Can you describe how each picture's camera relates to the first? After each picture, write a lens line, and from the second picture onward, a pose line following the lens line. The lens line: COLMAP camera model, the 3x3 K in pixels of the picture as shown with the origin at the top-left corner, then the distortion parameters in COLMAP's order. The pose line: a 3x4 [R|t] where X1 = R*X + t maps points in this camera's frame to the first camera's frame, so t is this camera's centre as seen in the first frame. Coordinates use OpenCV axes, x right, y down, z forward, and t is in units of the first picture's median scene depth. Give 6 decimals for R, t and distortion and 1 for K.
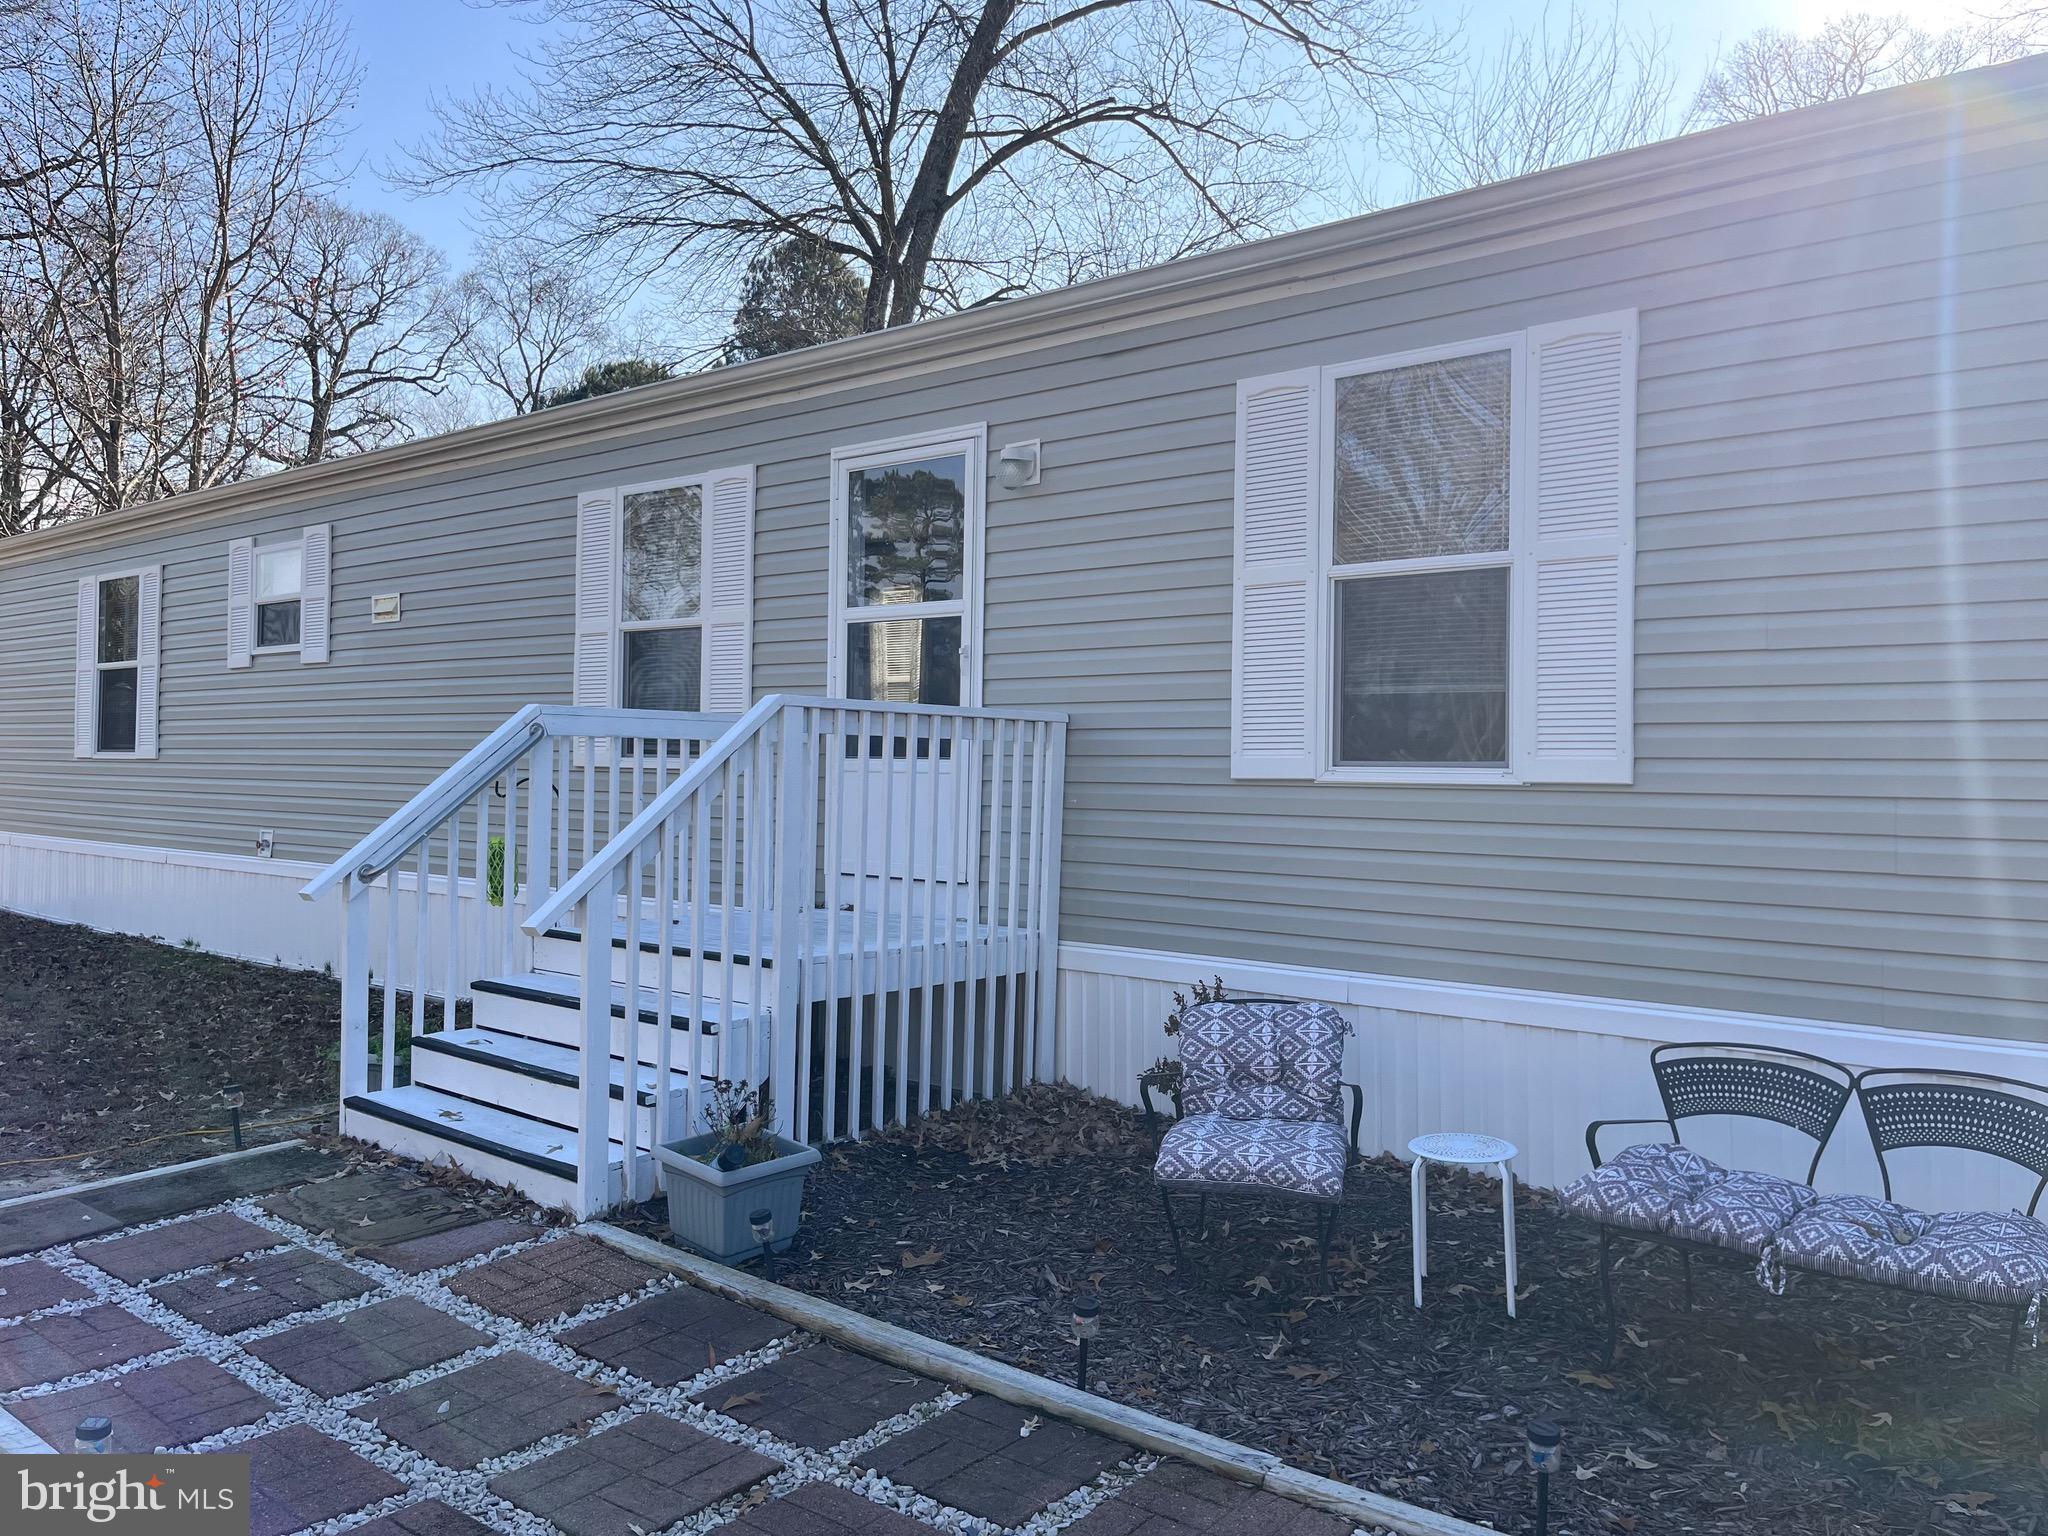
lens RADIAL K [[1563.3, 0, 1016.9], [0, 1563.3, 770.8], [0, 0, 1]] dist [0.048832, -0.048514]
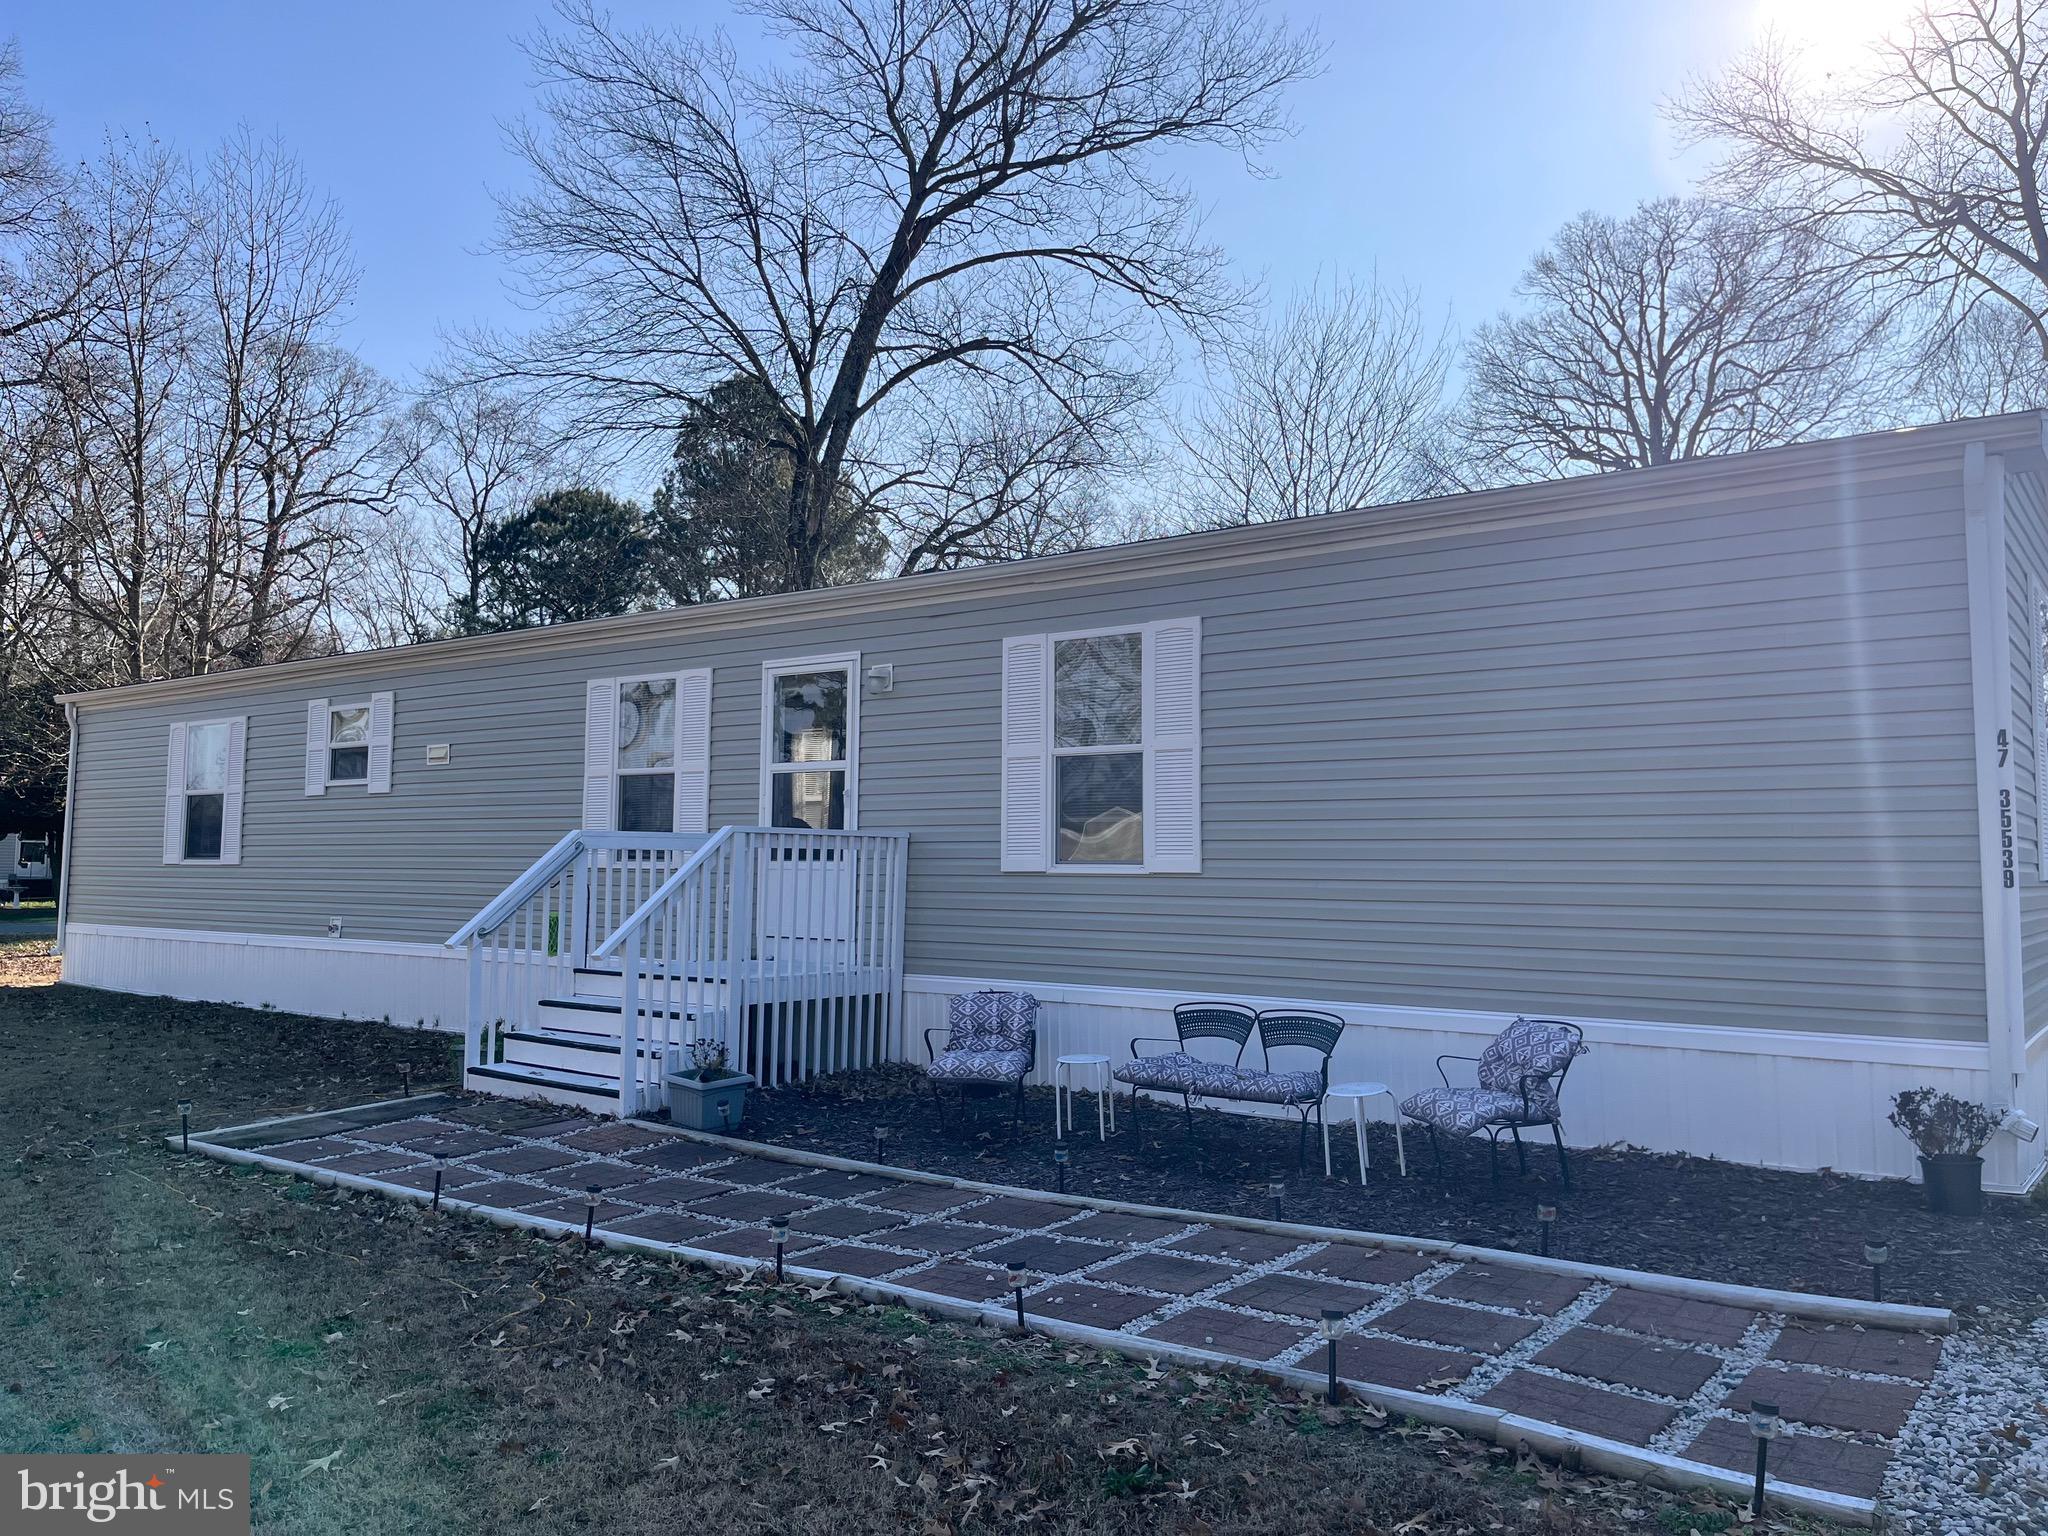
lens RADIAL K [[1563.3, 0, 1020.3], [0, 1563.3, 758.2], [0, 0, 1]] dist [0.048832, -0.048514]
pose [[0.998960, -0.004437, 0.045377, 0.068369], [0.007566, 0.997586, -0.069035, -0.000674], [-0.044961, 0.069306, 0.996582, -0.570975]]
